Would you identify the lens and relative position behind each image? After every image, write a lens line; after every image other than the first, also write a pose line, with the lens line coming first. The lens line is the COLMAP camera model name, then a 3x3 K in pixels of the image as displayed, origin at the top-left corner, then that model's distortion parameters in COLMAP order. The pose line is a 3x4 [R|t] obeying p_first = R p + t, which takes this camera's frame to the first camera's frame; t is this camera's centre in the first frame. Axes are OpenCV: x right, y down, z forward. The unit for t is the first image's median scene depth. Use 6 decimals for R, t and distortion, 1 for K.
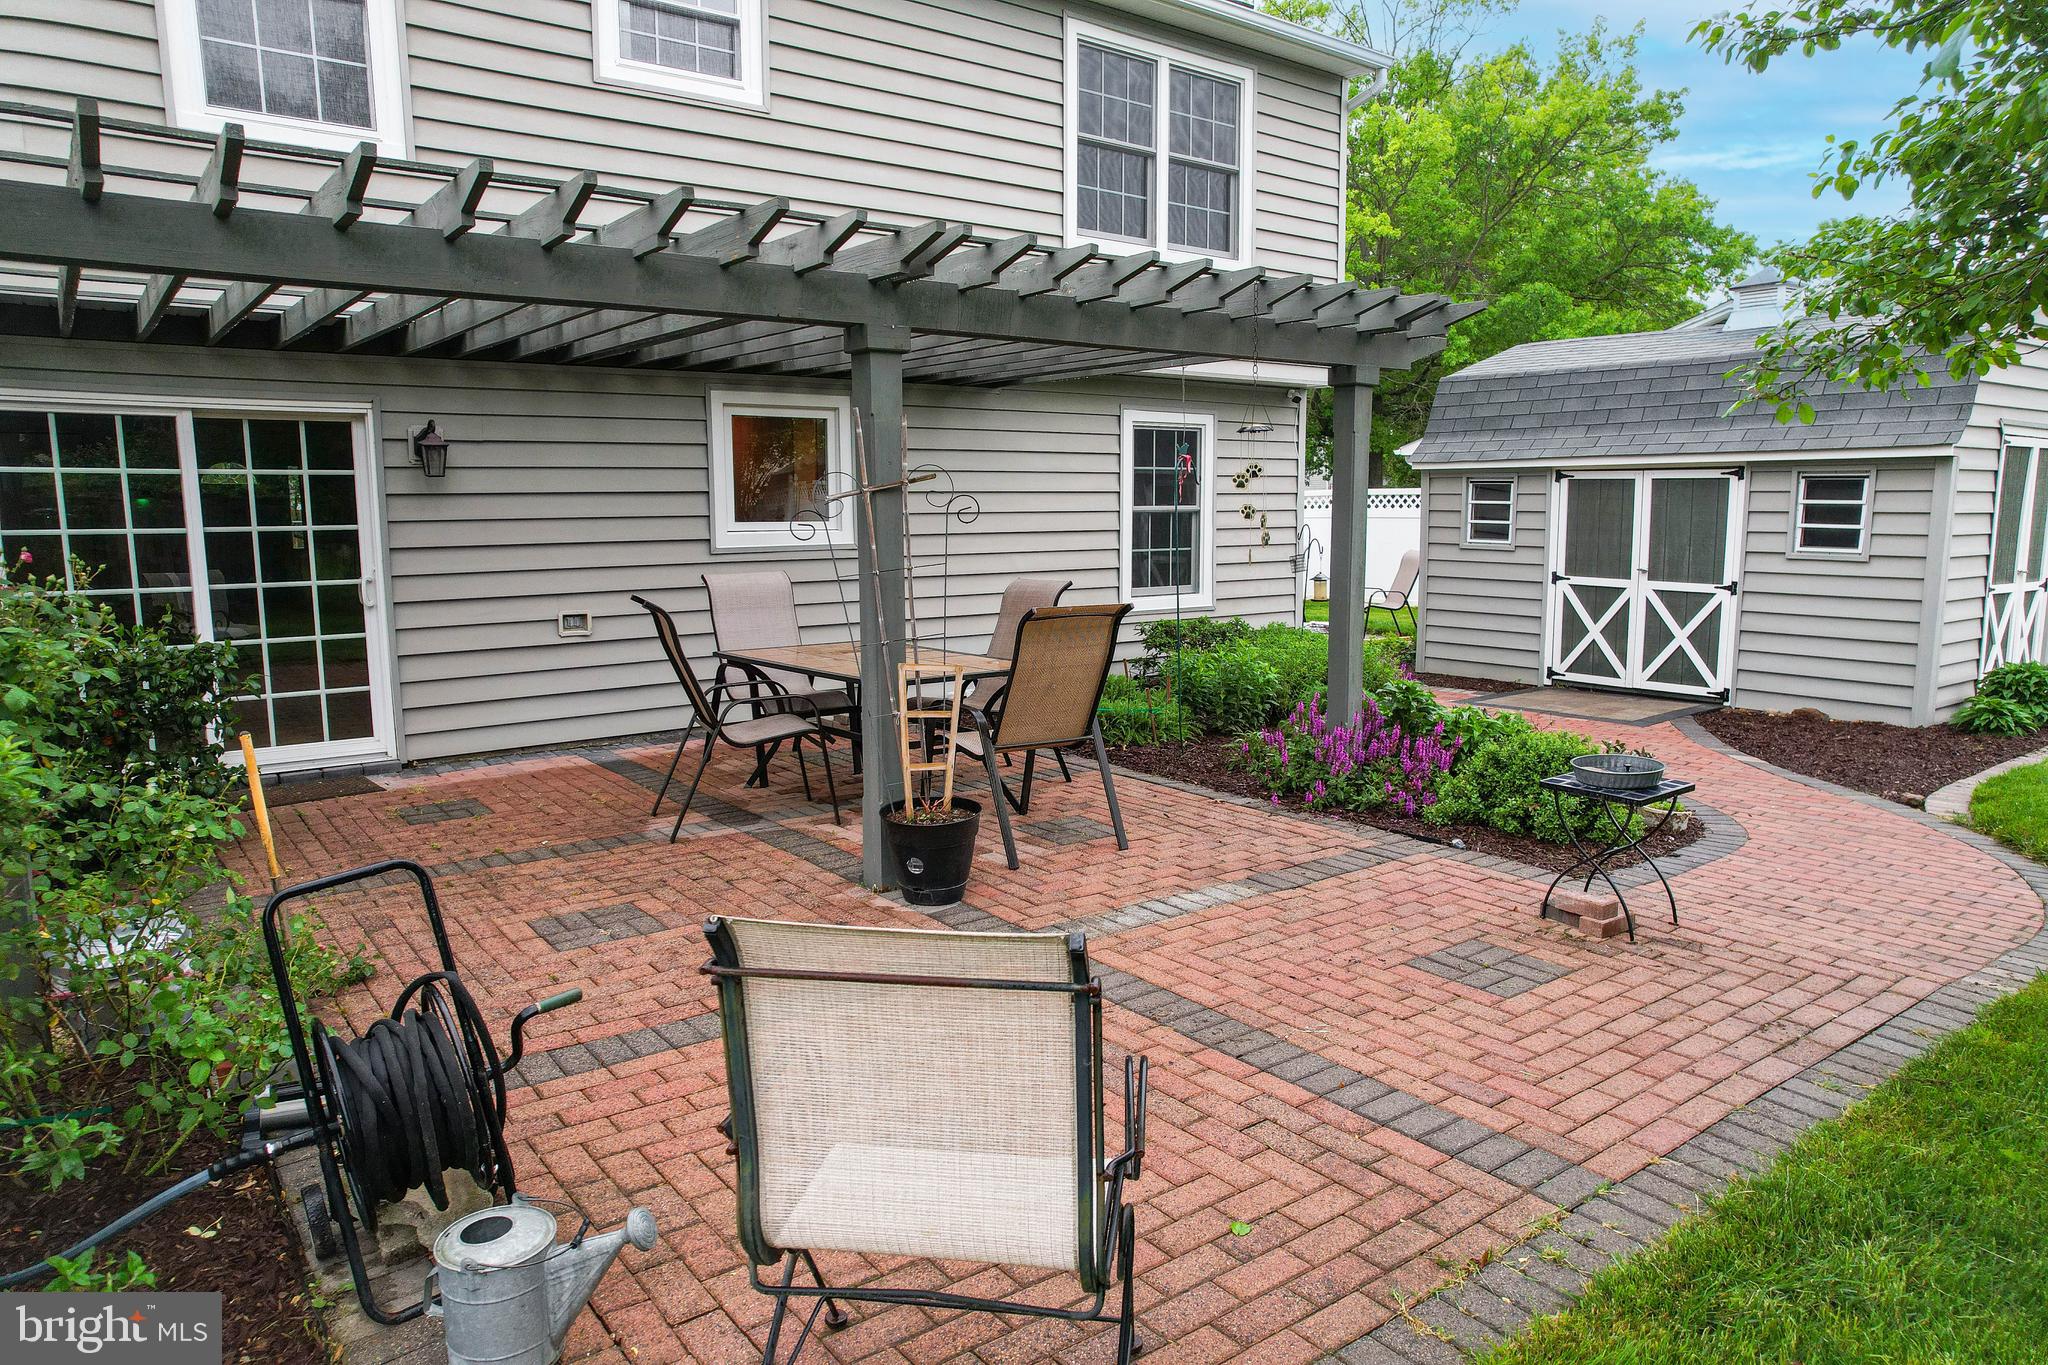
lens RADIAL K [[1313.0, 0, 1022.9], [0, 1313.0, 687.4], [0, 0, 1]] dist [-0.061863, 0.054181]
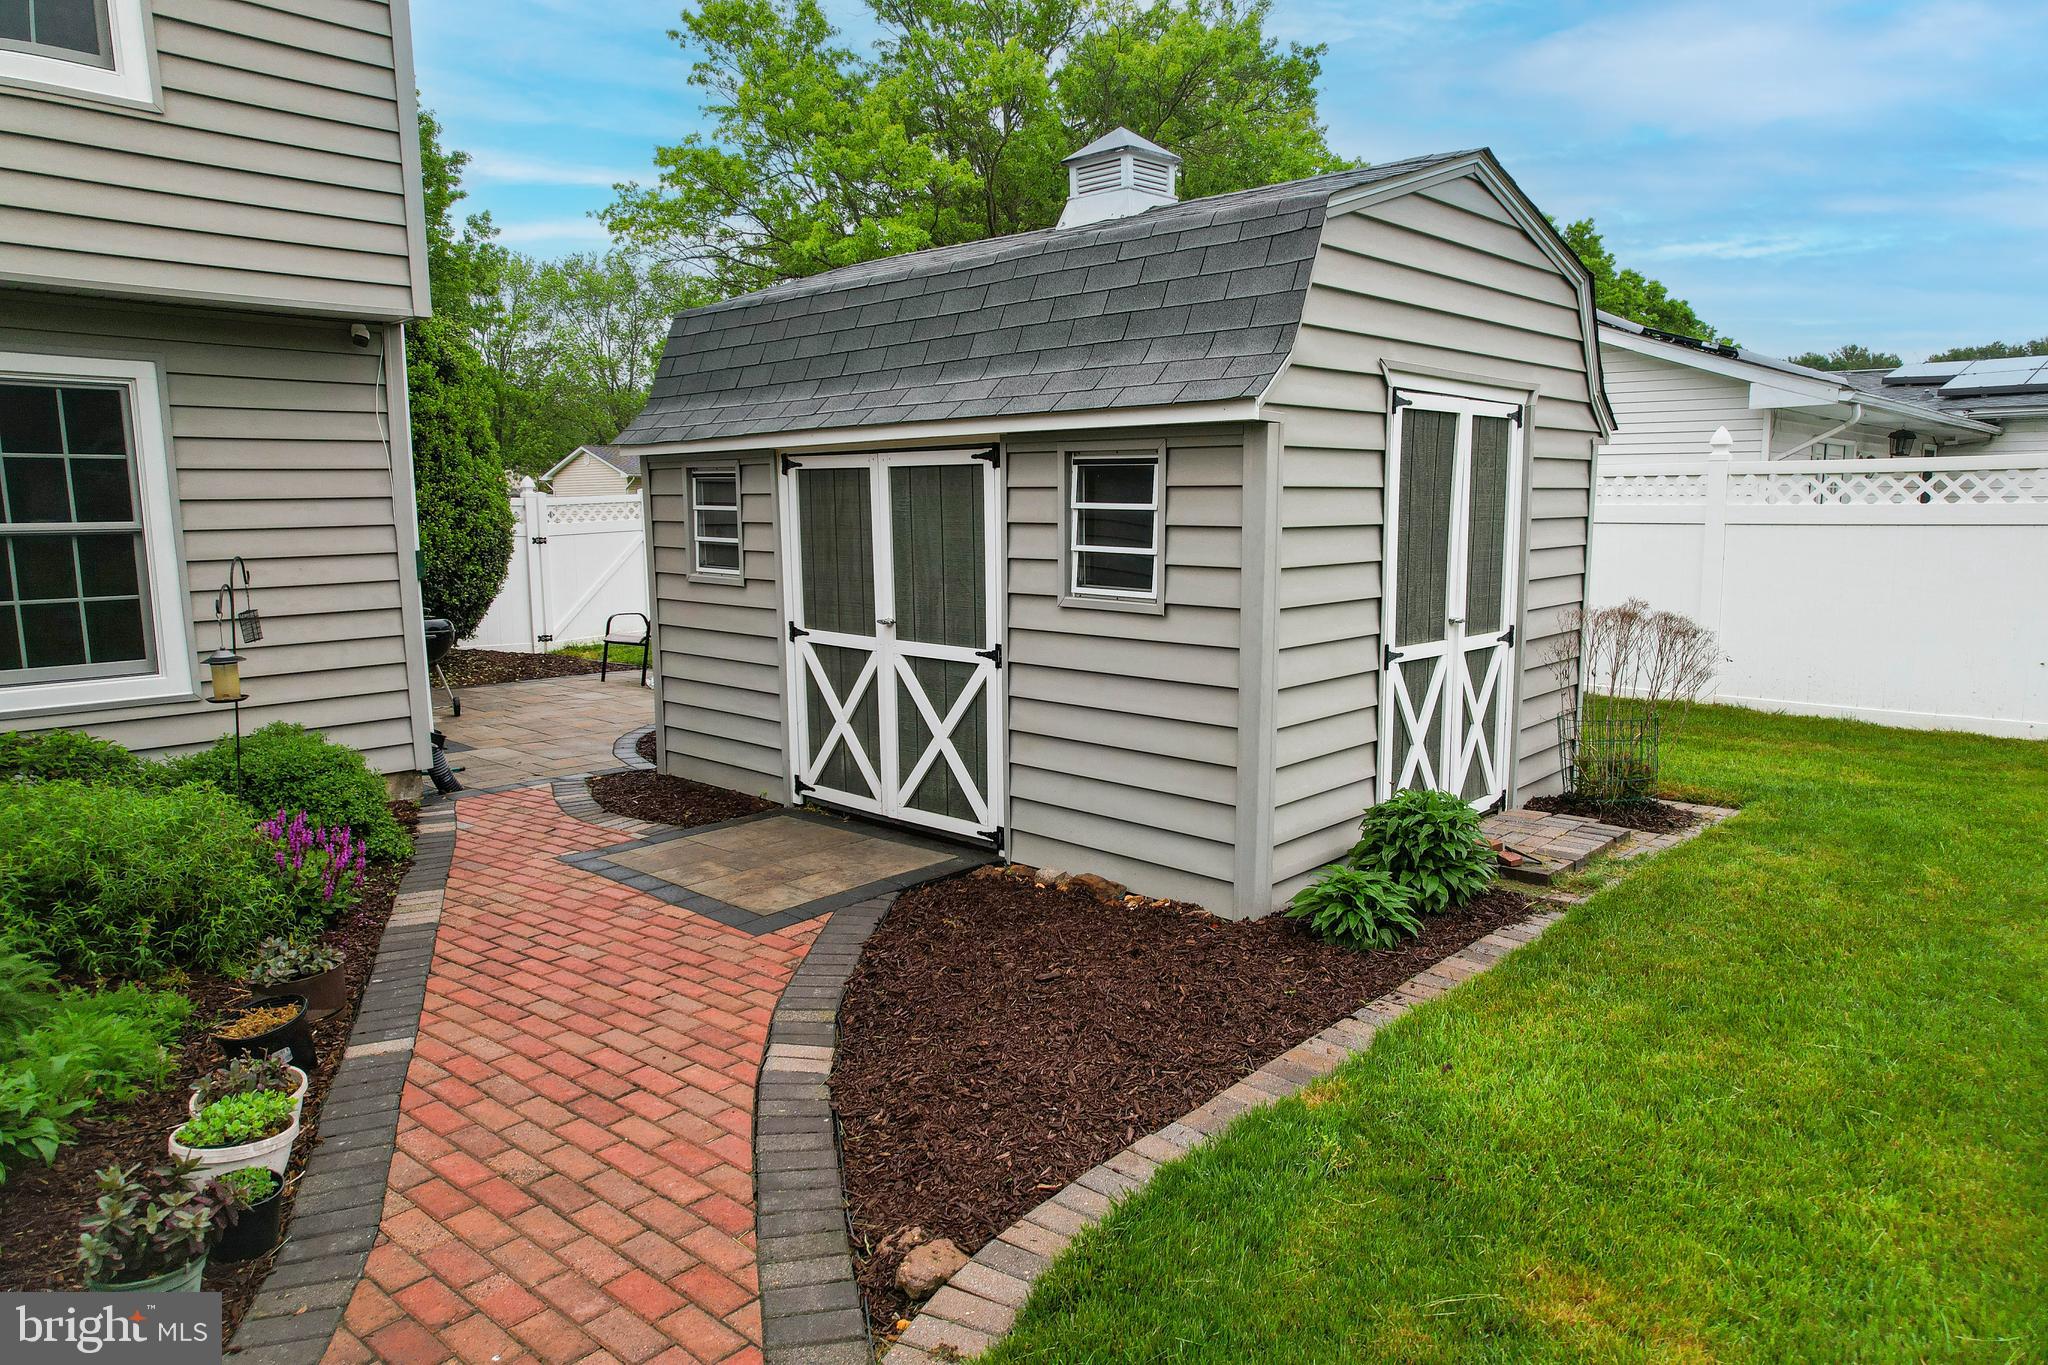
lens RADIAL K [[1313.0, 0, 1019.5], [0, 1313.0, 692.3], [0, 0, 1]] dist [-0.061863, 0.054181]
pose [[0.986124, -0.026841, 0.163826, 0.492740], [0.025795, 0.999631, 0.008509, -0.069591], [-0.163994, -0.004165, 0.986453, 0.450993]]
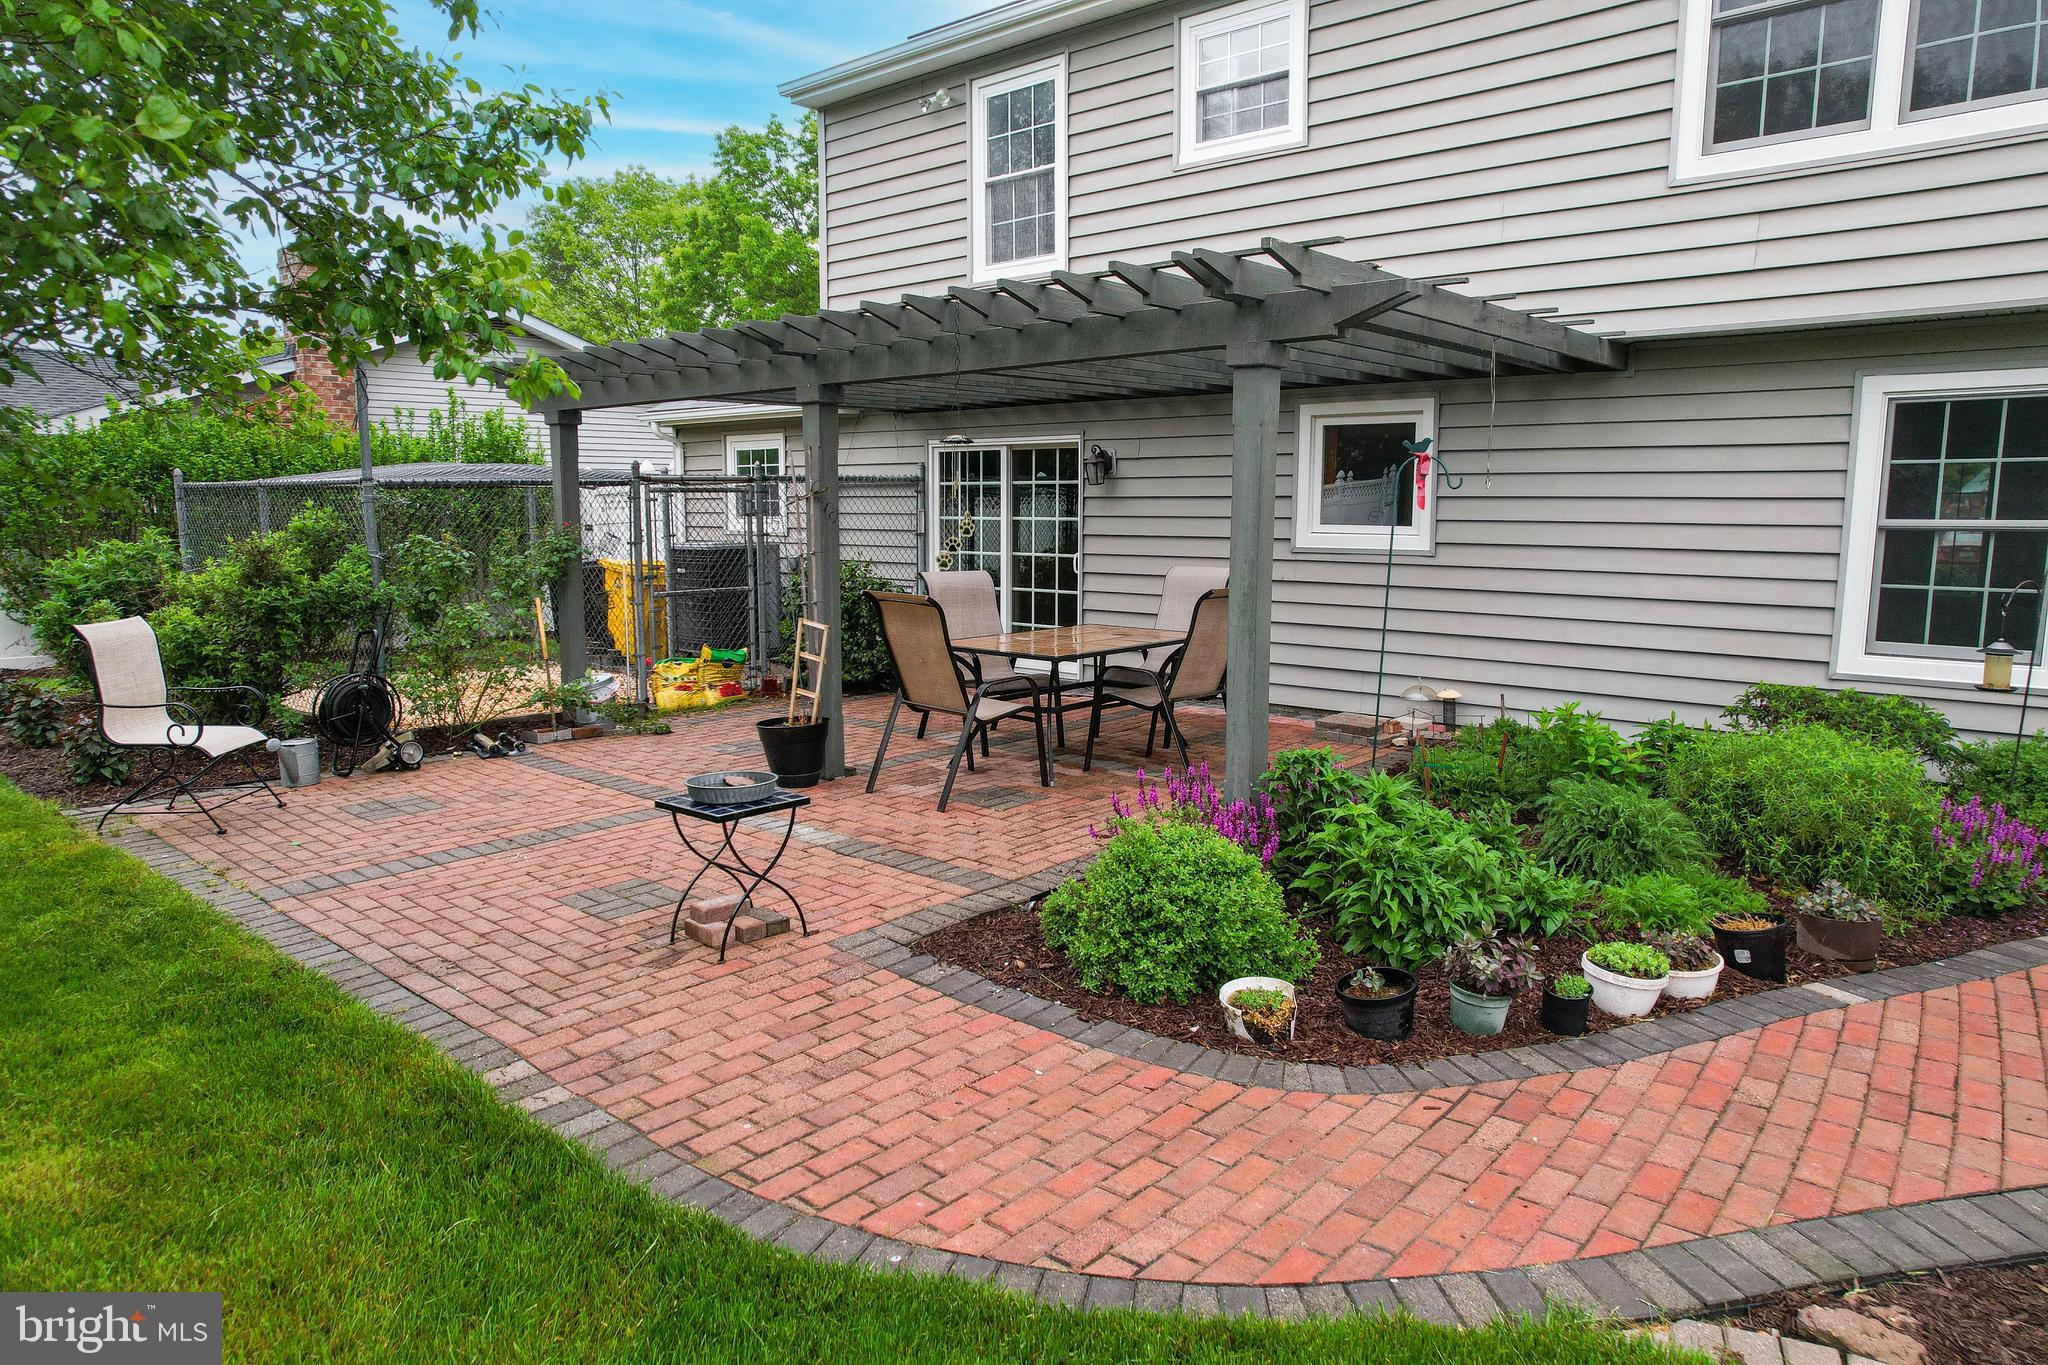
lens RADIAL K [[1313.0, 0, 1029.8], [0, 1313.0, 679.5], [0, 0, 1]] dist [-0.061863, 0.054181]
pose [[0.193445, 0.135156, -0.971757, 0.726095], [-0.142445, 0.983840, 0.108480, -0.075882], [0.970715, 0.117437, 0.209571, 0.505920]]
